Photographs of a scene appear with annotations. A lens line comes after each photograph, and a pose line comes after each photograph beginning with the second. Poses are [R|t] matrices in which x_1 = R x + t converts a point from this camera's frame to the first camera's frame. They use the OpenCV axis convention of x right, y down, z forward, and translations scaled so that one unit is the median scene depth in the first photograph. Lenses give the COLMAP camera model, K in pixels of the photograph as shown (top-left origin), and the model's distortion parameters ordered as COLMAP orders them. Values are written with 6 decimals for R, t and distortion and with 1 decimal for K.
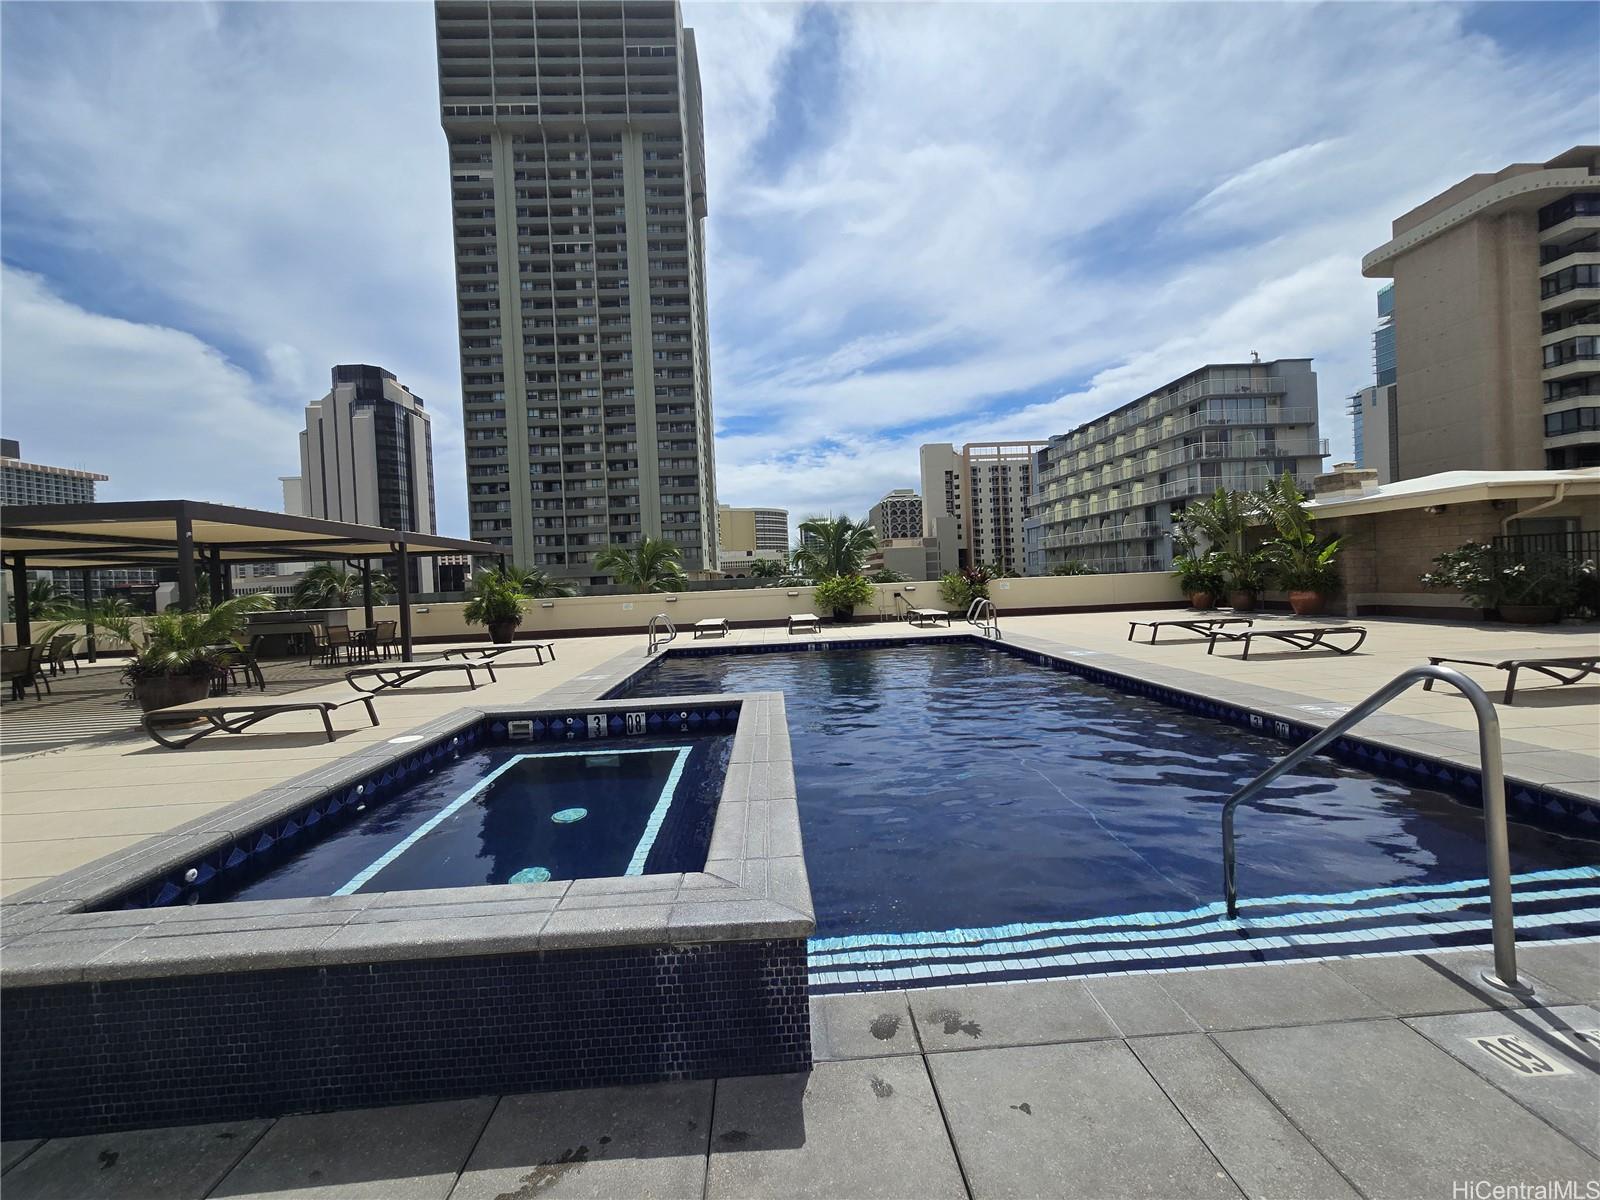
lens RADIAL K [[663.8, 0, 800.0], [0, 663.8, 600.0], [0, 0, 1]] dist [0.000105, -0.000016]
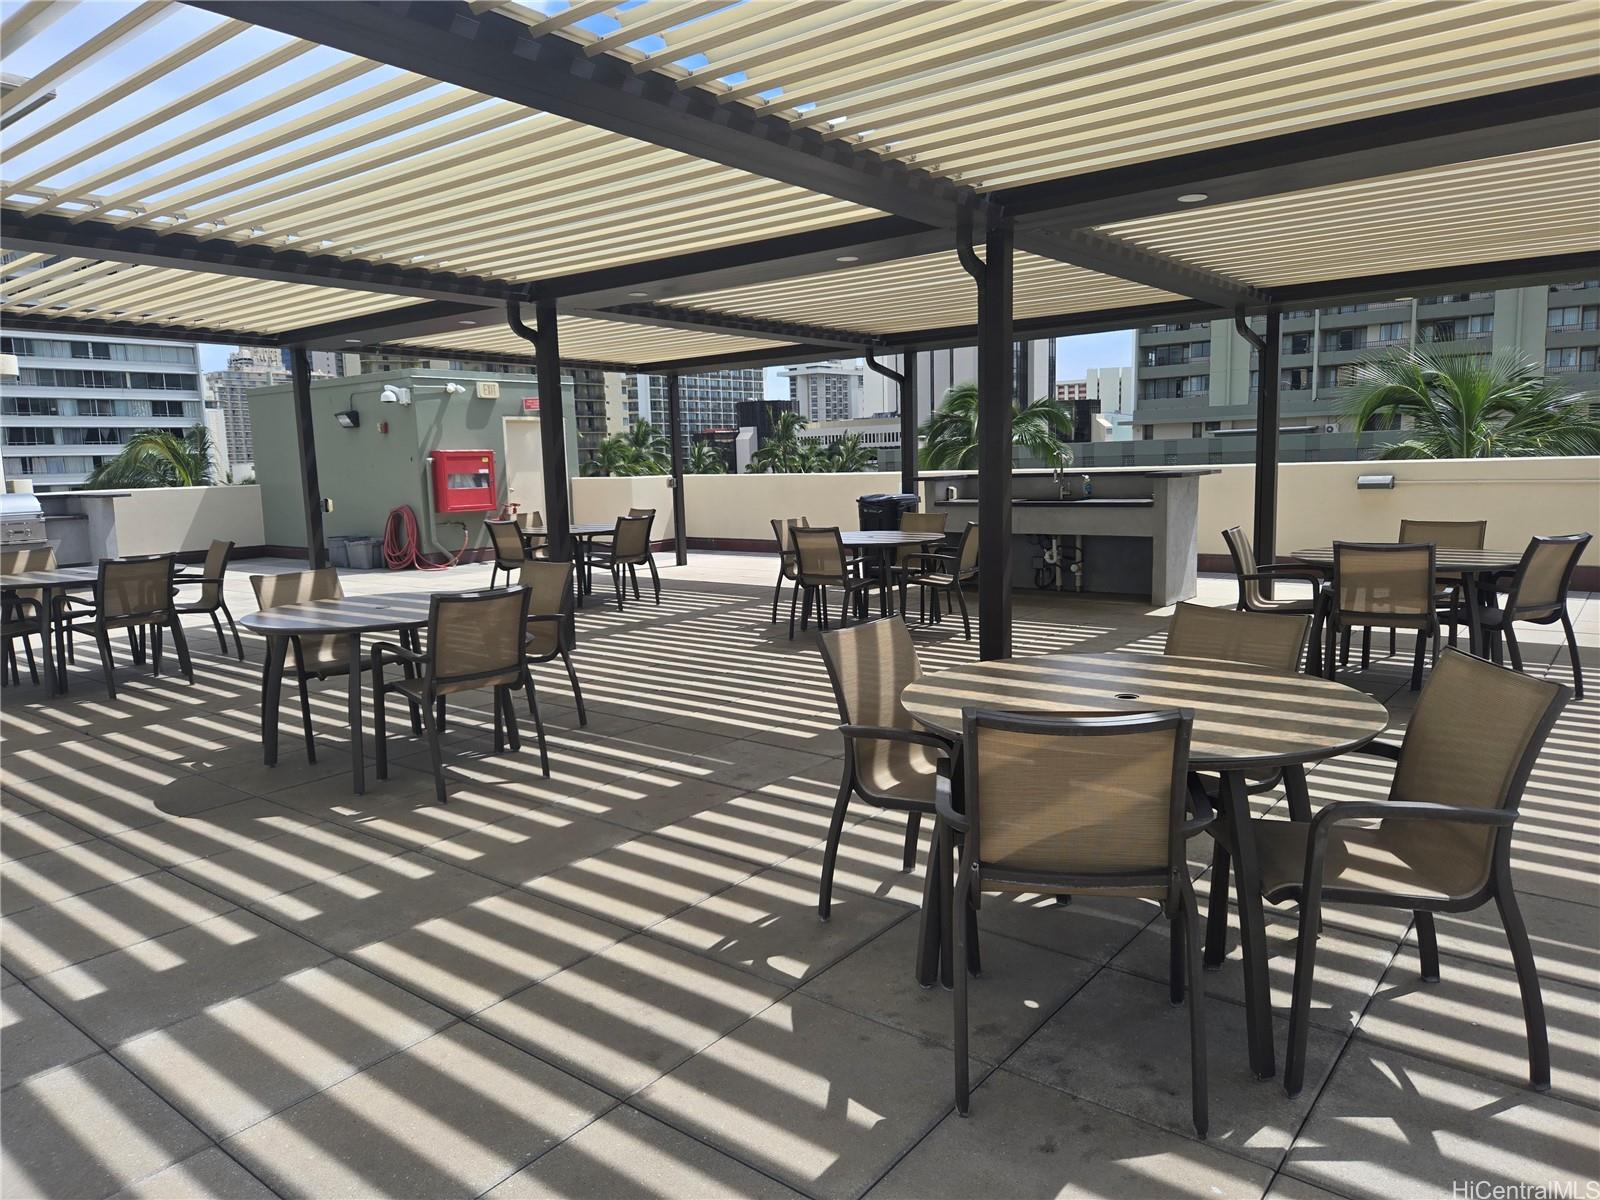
lens RADIAL K [[1076.6, 0, 800.0], [0, 1076.6, 600.0], [0, 0, 1]] dist [0.058772, -0.044016]
pose [[0.757553, 0.108238, -0.643737, -0.179417], [-0.024557, 0.990185, 0.137590, 0.003062], [0.652311, -0.088424, 0.752776, 0.169684]]
